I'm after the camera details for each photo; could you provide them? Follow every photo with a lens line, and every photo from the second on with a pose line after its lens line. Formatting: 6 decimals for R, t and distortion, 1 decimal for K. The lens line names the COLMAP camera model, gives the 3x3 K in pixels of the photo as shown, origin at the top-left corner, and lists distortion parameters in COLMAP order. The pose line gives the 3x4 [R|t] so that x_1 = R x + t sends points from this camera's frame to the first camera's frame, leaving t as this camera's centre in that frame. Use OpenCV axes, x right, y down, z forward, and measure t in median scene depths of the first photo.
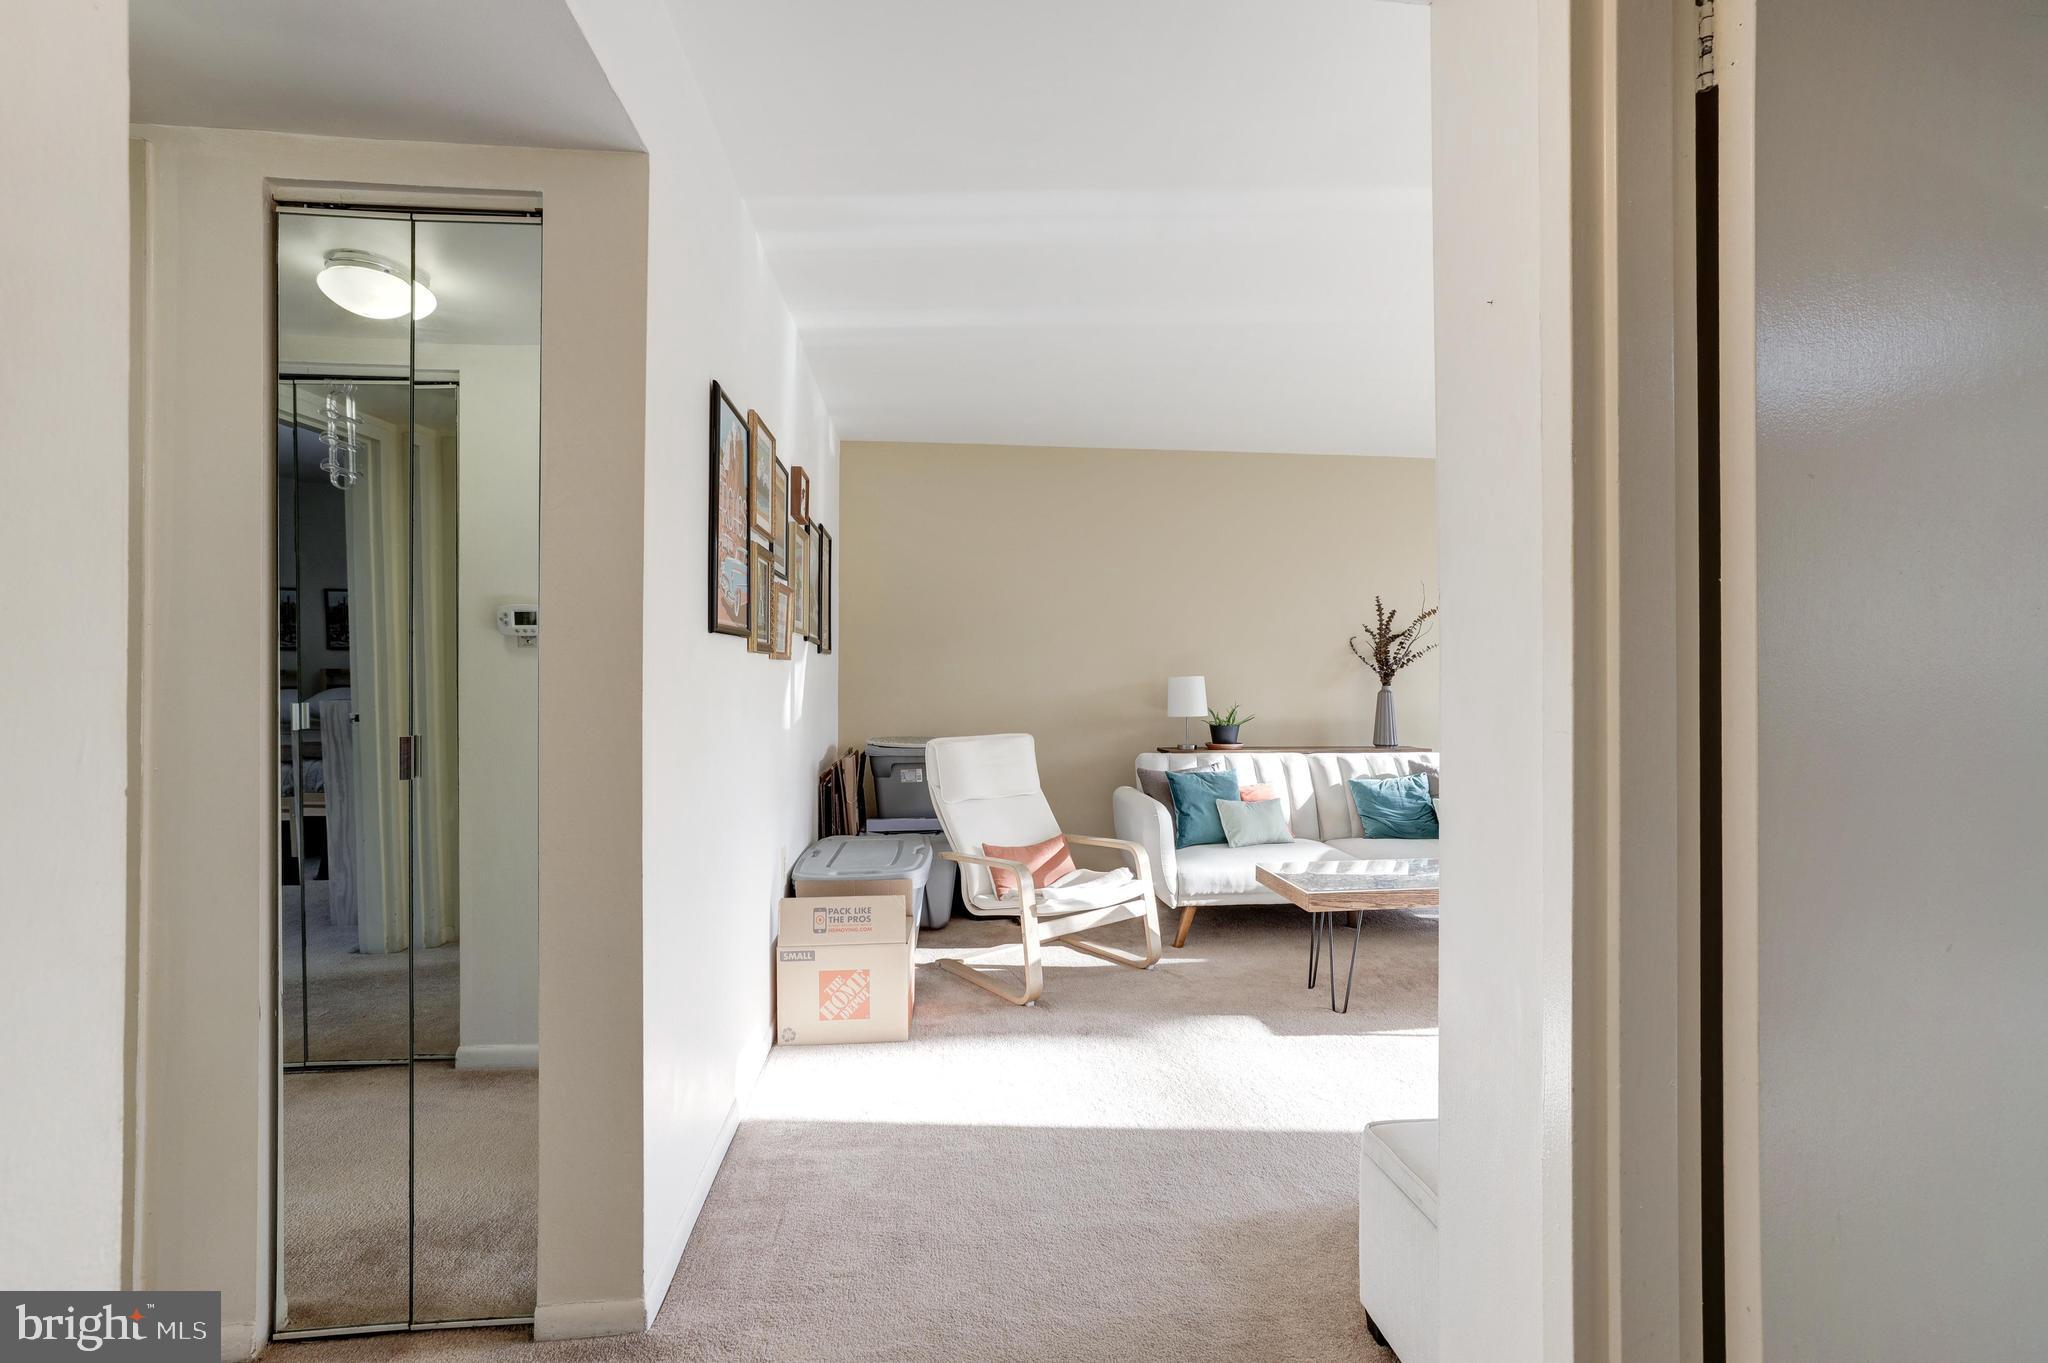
lens RADIAL K [[898.7, 0, 1040.0], [0, 898.7, 678.9], [0, 0, 1]] dist [-0.034238, 0.014275]
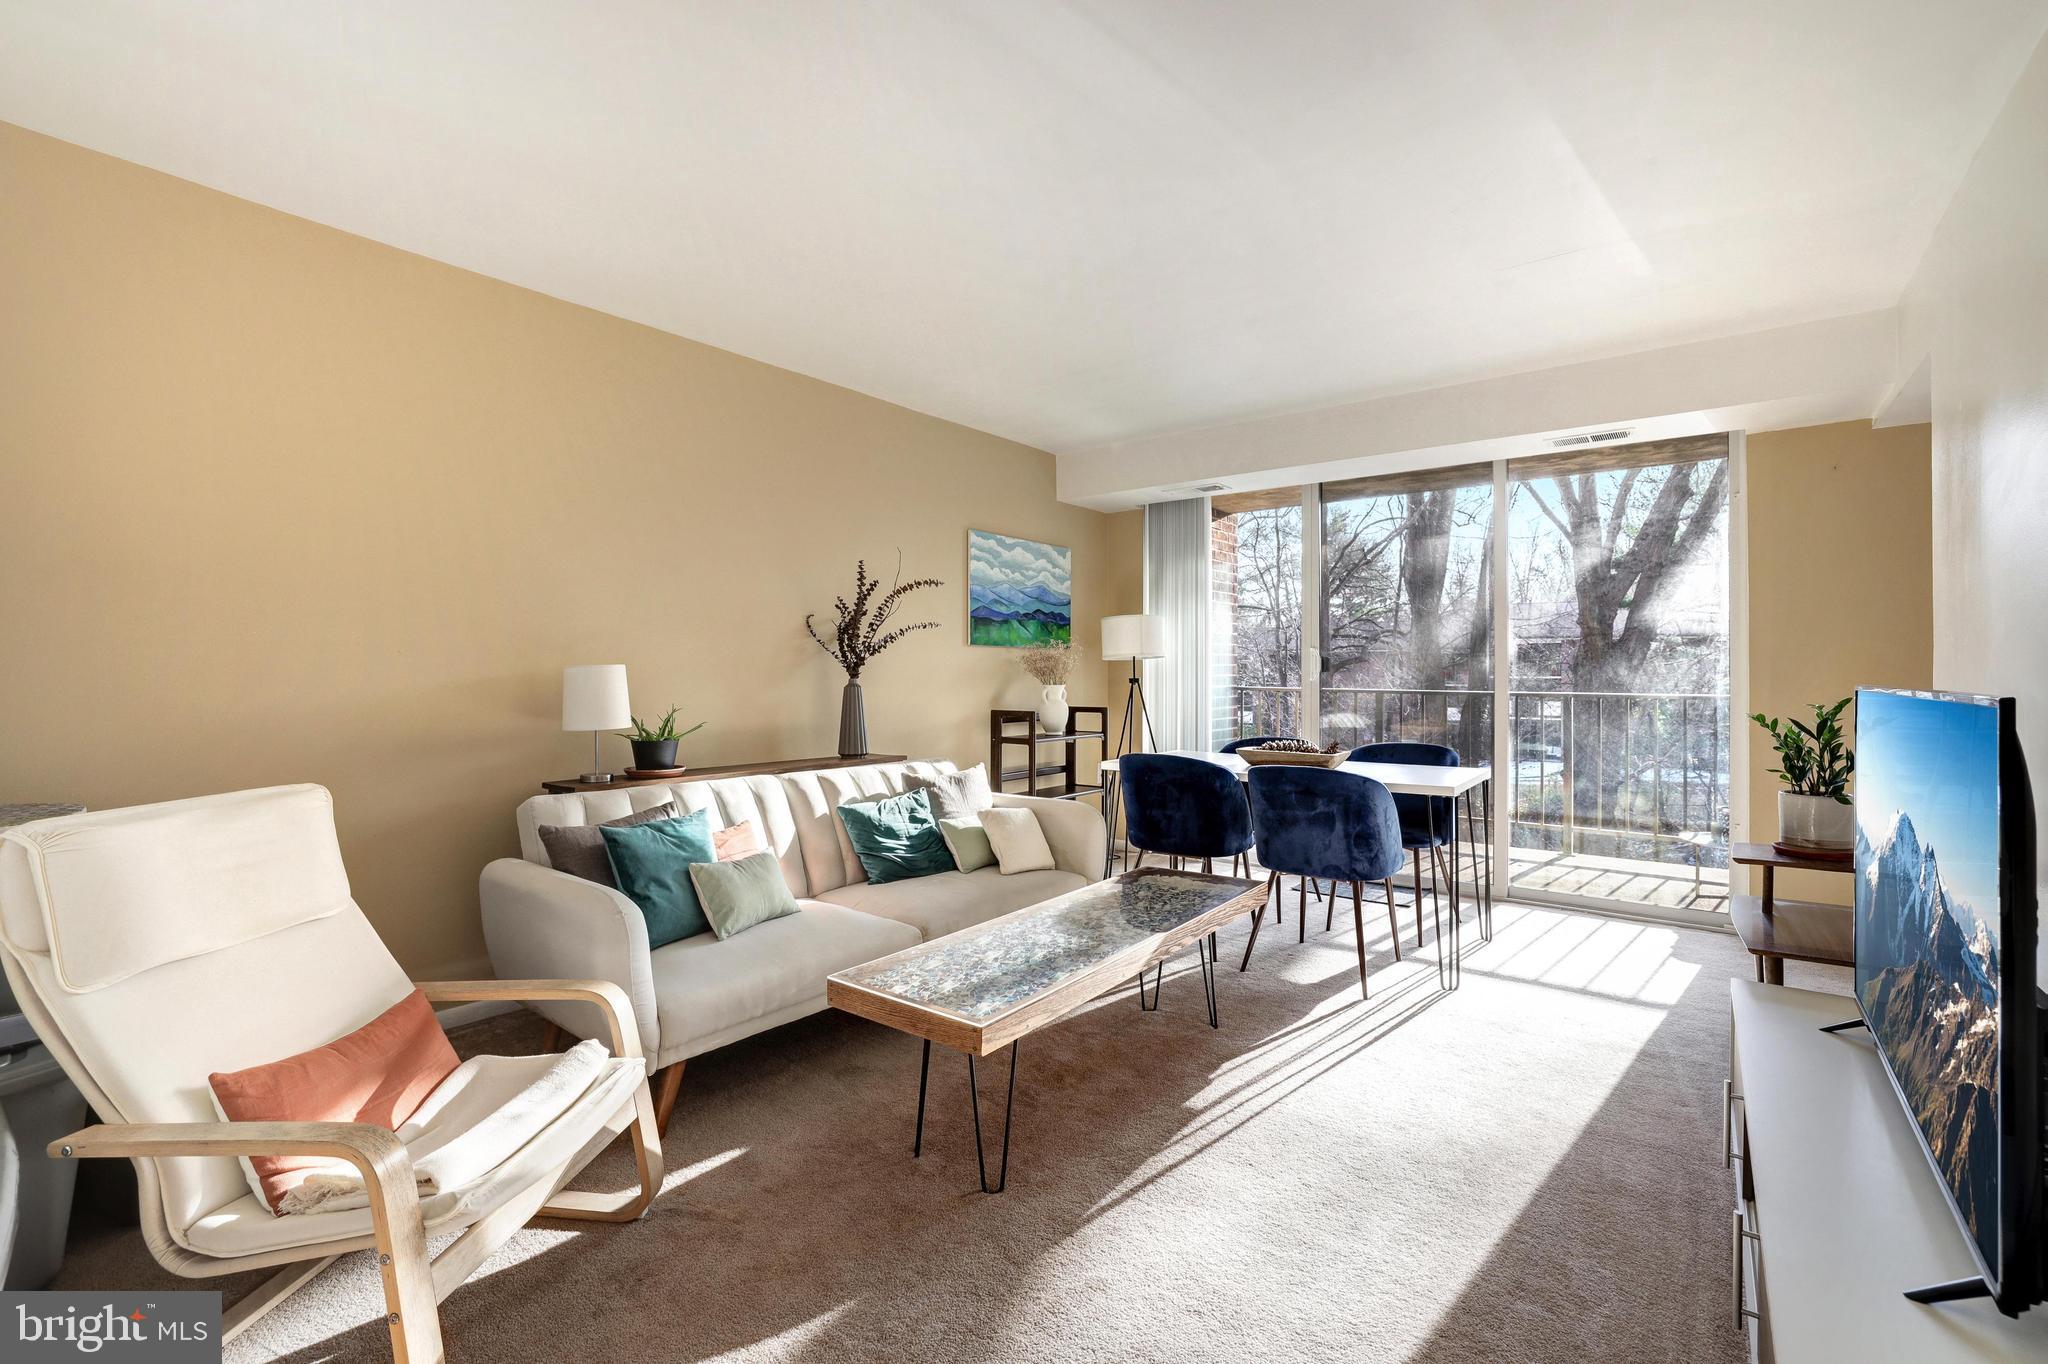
lens RADIAL K [[898.7, 0, 1018.0], [0, 898.7, 675.0], [0, 0, 1]] dist [-0.034238, 0.014275]
pose [[0.713897, -0.002600, 0.700246, -0.063910], [0.003964, 0.999992, -0.000329, 0.005943], [-0.700240, 0.003011, 0.713902, 0.373928]]
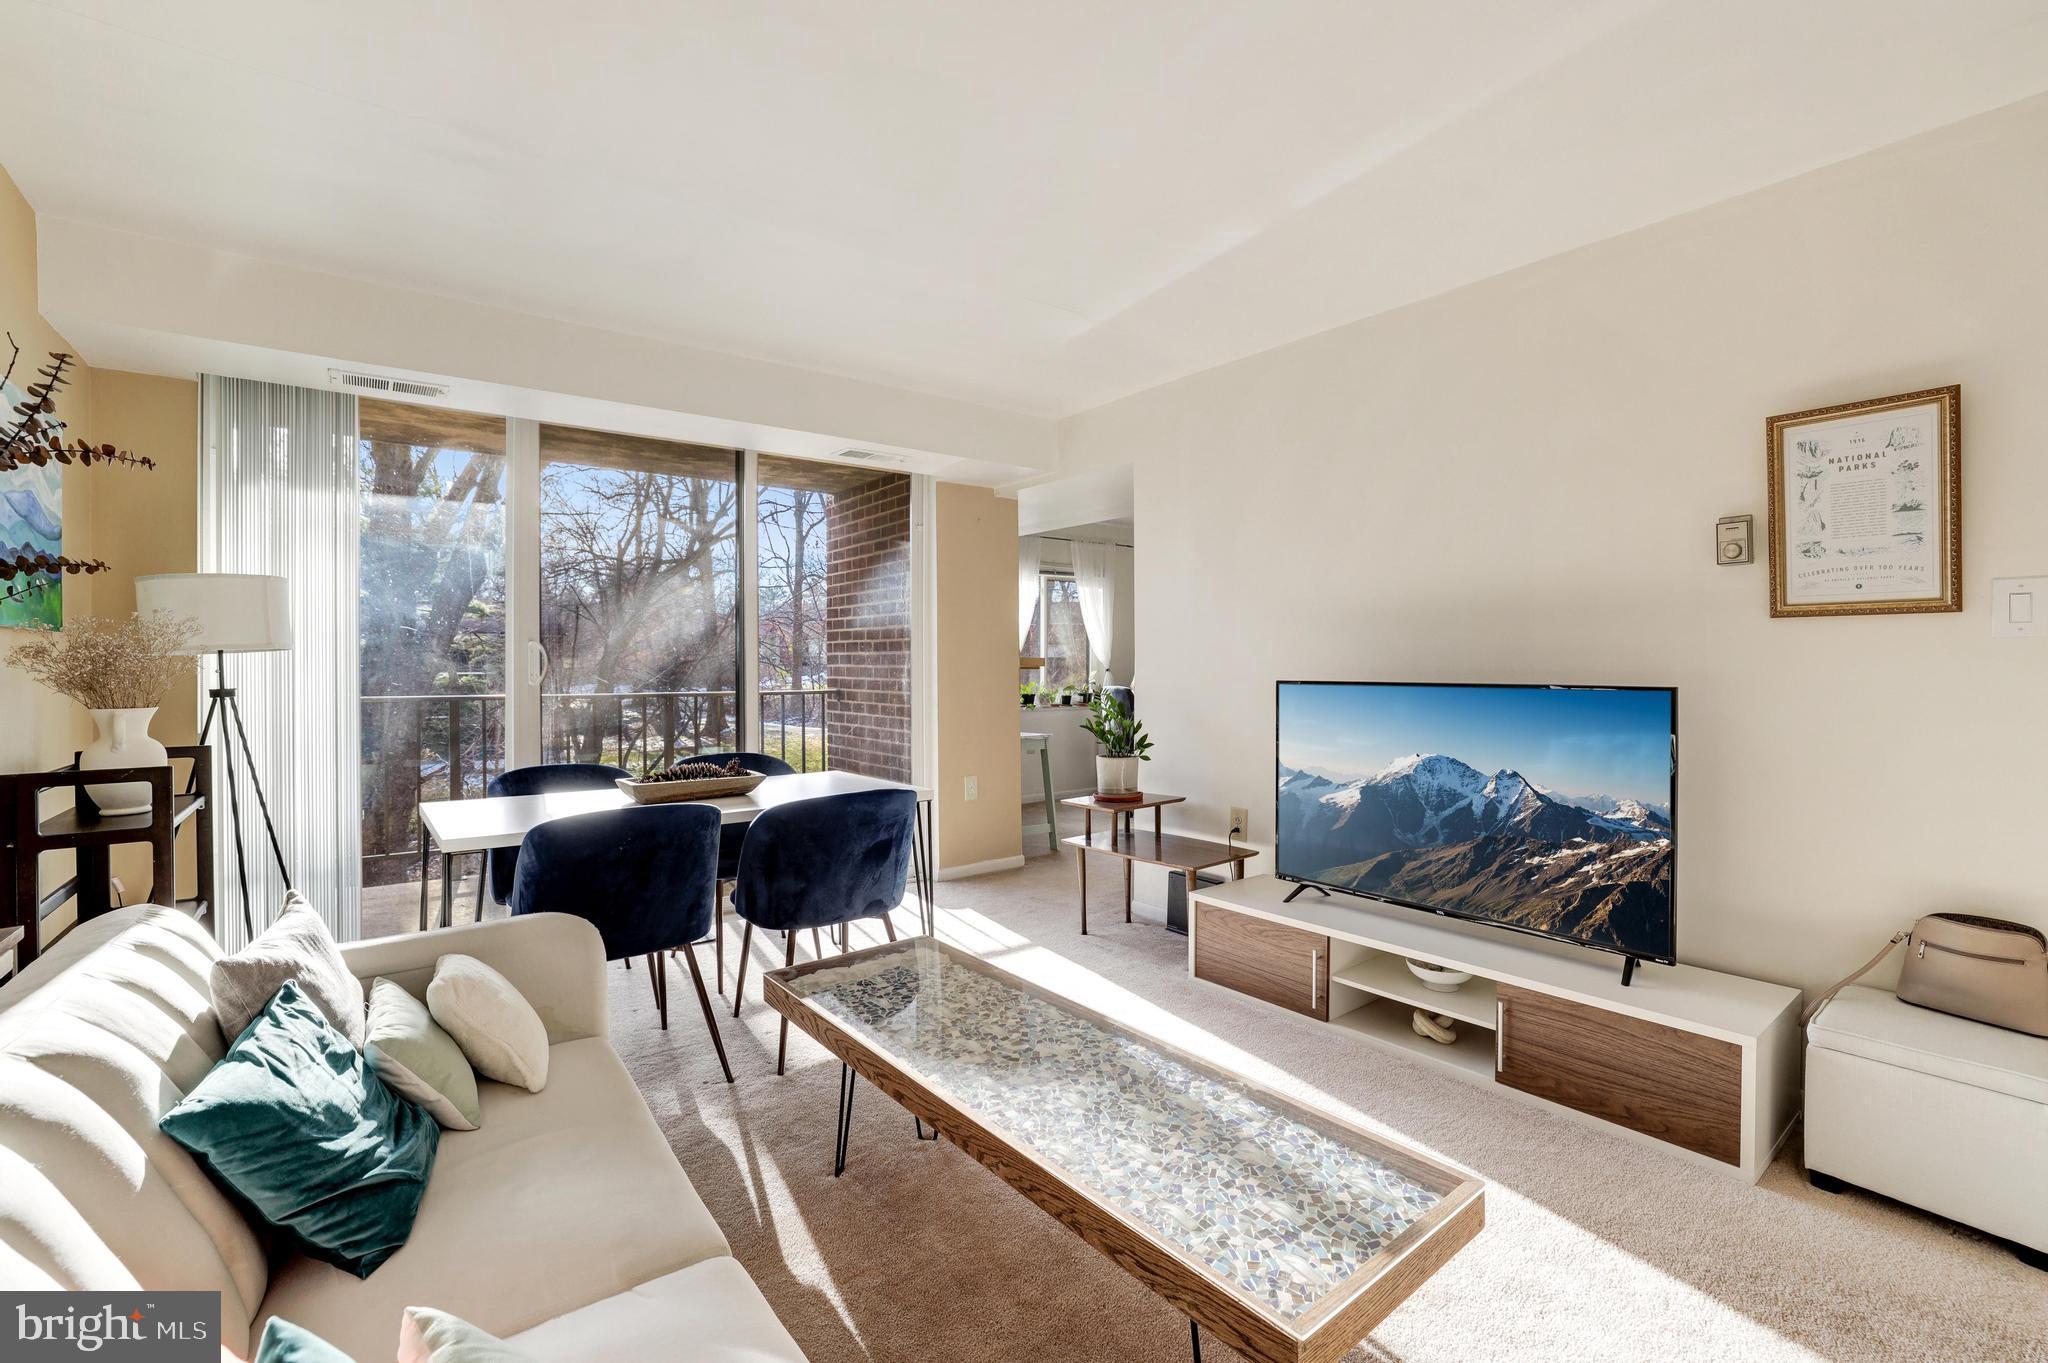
lens RADIAL K [[898.7, 0, 1028.3], [0, 898.7, 669.7], [0, 0, 1]] dist [-0.034238, 0.014275]
pose [[-0.498349, -0.003991, 0.866967, 0.031392], [0.009073, 0.999911, 0.009818, -0.004266], [-0.866929, 0.012759, -0.498268, 0.914785]]
